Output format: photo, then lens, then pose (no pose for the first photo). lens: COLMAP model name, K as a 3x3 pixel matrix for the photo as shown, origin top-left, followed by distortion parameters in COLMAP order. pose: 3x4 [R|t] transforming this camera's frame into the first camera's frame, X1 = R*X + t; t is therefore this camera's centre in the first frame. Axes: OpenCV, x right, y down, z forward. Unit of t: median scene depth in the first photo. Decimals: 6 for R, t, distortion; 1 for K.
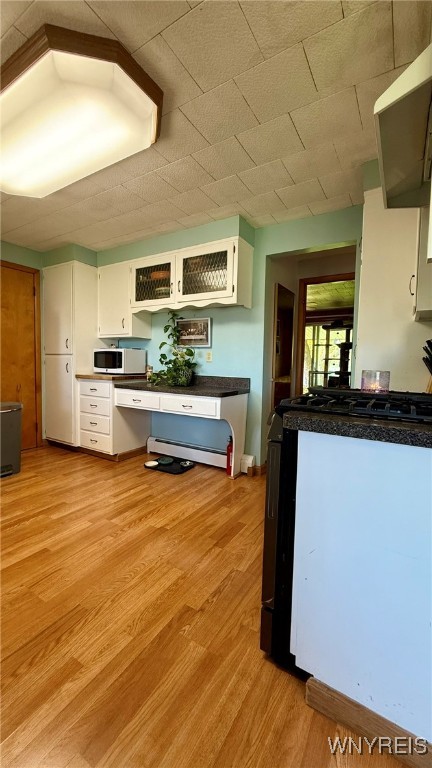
lens RADIAL K [[307.0, 0, 219.4], [0, 307.0, 384.3], [0, 0, 1]] dist [-0.001901, -0.000310]
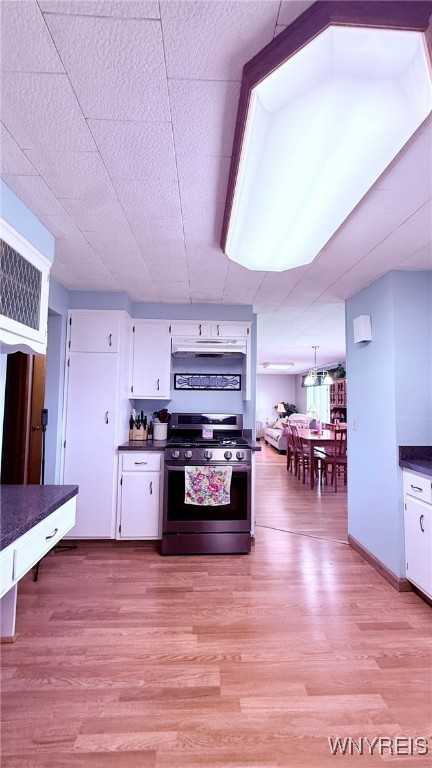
lens RADIAL K [[307.0, 0, 216.5], [0, 307.0, 380.2], [0, 0, 1]] dist [-0.001901, -0.000310]
pose [[-0.550976, 0.027900, 0.834055, -0.856898], [0.032046, 0.999411, -0.012261, -0.217550], [-0.833906, 0.019973, -0.551545, 1.237329]]
